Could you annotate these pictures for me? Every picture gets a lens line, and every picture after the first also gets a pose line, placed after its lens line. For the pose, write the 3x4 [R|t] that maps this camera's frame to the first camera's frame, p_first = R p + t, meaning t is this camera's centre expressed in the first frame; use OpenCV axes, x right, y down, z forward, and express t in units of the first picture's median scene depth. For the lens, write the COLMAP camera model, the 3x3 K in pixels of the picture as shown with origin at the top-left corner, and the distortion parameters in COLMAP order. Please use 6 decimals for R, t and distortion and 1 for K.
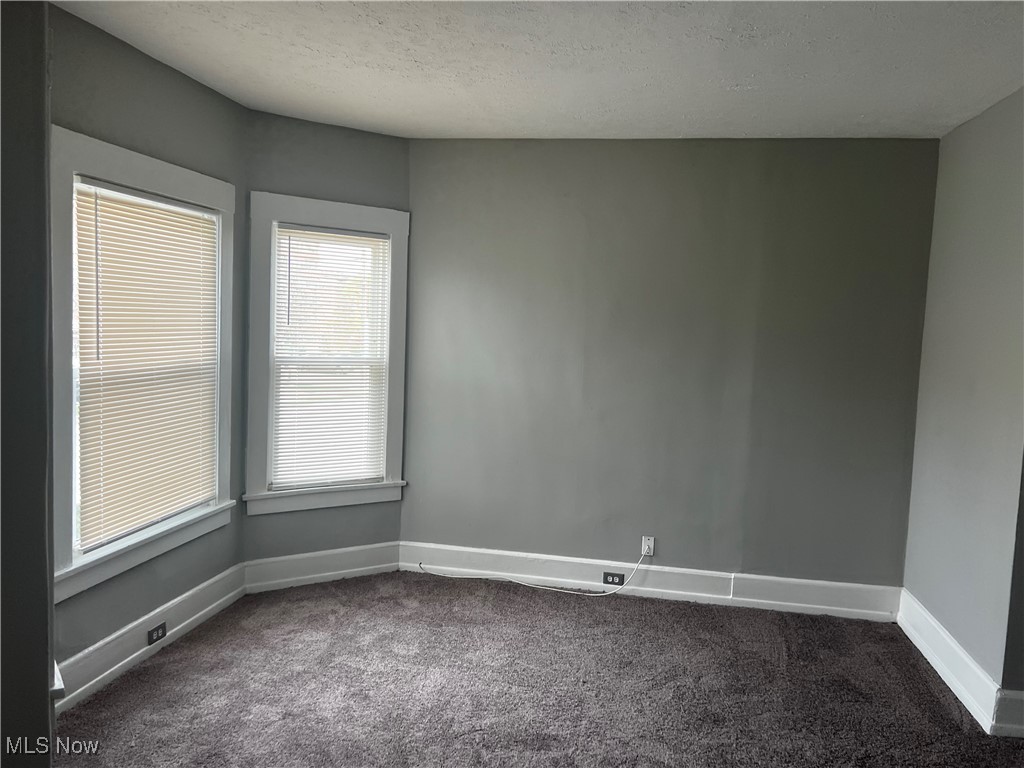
lens RADIAL K [[787.8, 0, 512.0], [0, 787.8, 384.0], [0, 0, 1]] dist [0.031267, -0.003321]
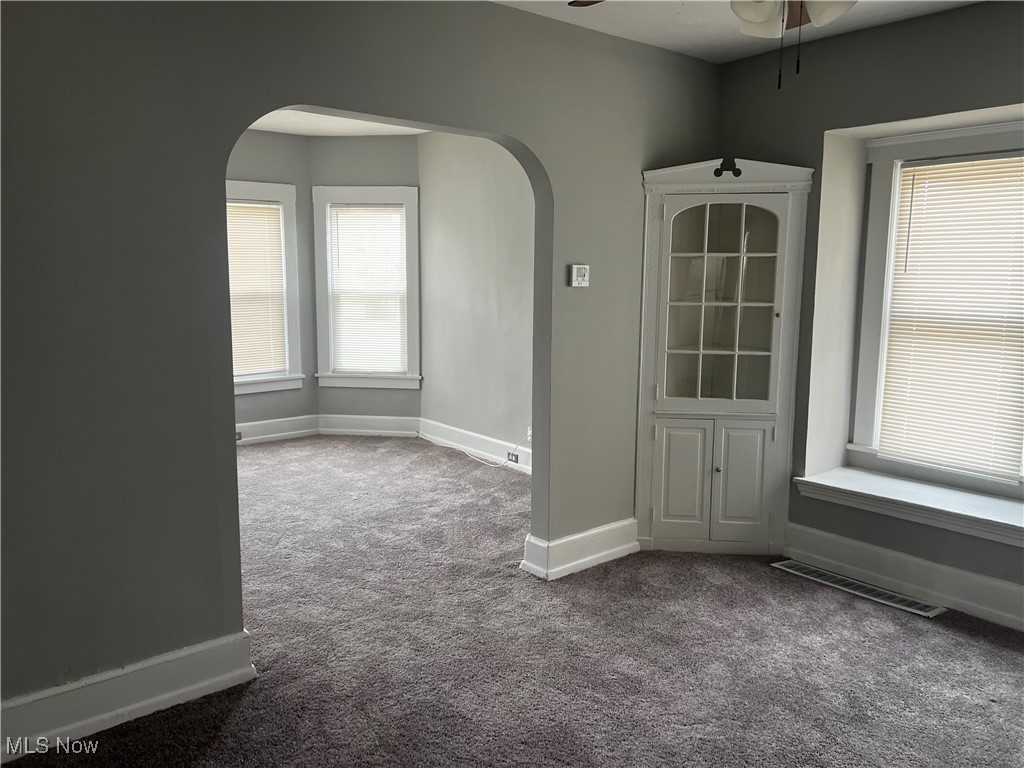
lens RADIAL K [[787.8, 0, 512.0], [0, 787.8, 384.0], [0, 0, 1]] dist [0.031267, -0.003321]
pose [[0.748865, 0.057618, -0.660213, 1.029601], [-0.028100, 0.998078, 0.055231, 0.058597], [0.662127, -0.022809, 0.749045, 0.036338]]
